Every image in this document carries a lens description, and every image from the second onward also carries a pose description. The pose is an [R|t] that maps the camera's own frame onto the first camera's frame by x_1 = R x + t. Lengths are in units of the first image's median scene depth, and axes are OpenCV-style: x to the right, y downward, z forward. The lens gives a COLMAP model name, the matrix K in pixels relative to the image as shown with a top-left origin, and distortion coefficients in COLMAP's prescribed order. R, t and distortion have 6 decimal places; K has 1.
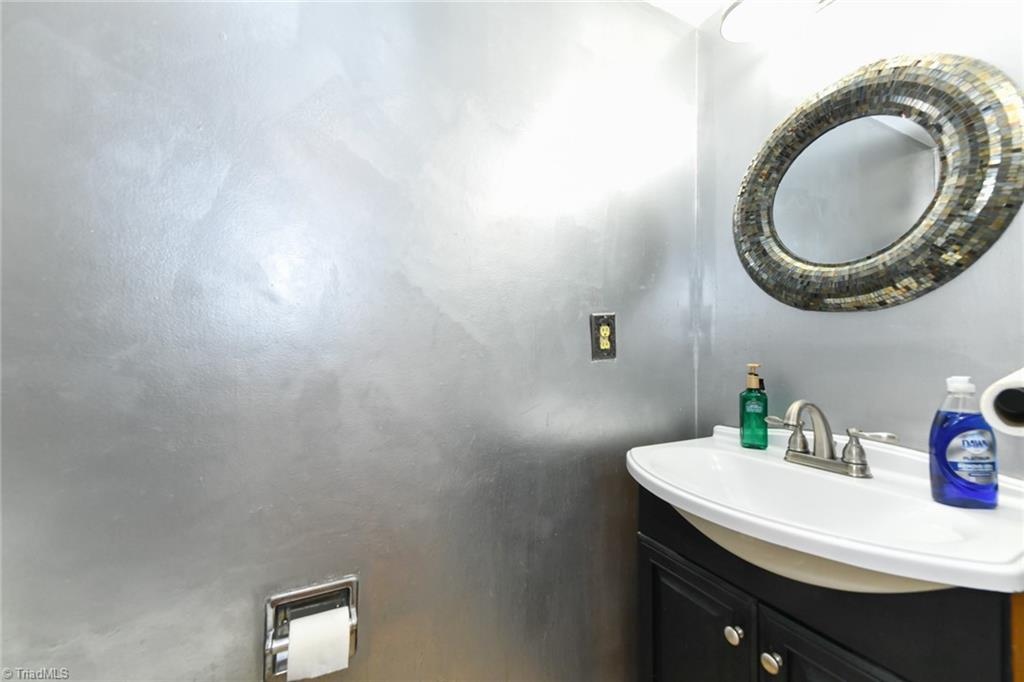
lens RADIAL K [[412.3, 0, 512.0], [0, 412.3, 341.0], [0, 0, 1]] dist [0.017292, -0.000439]
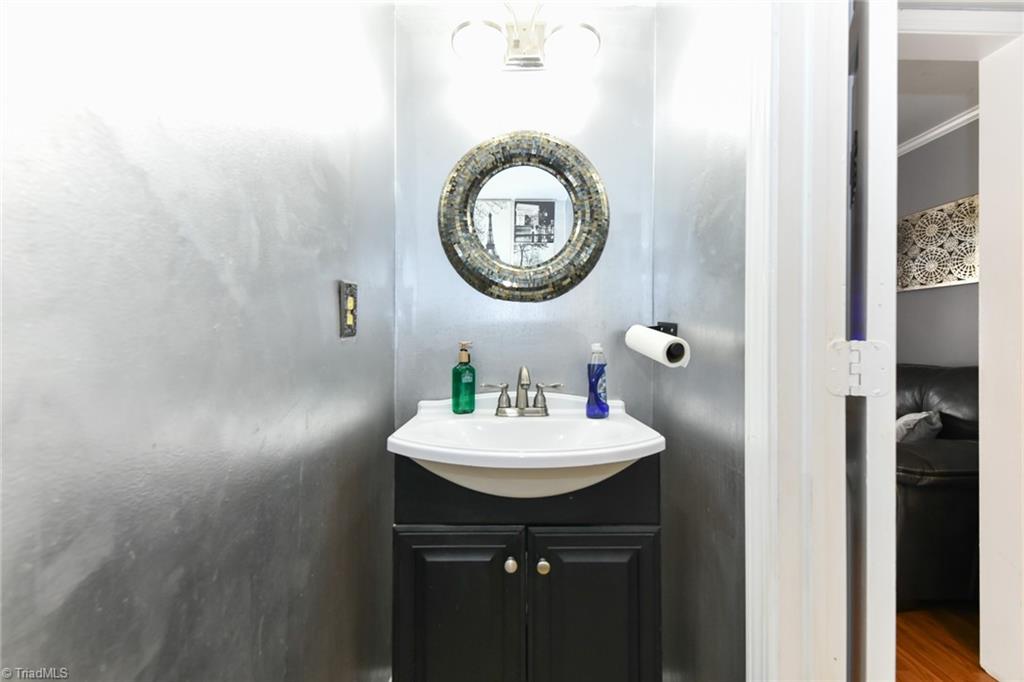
lens RADIAL K [[412.3, 0, 512.0], [0, 412.3, 341.0], [0, 0, 1]] dist [0.017292, -0.000439]
pose [[0.448431, -0.001592, 0.893816, -0.405298], [-0.016539, 0.999812, 0.010078, 0.042084], [-0.893664, -0.019302, 0.448321, 0.374326]]
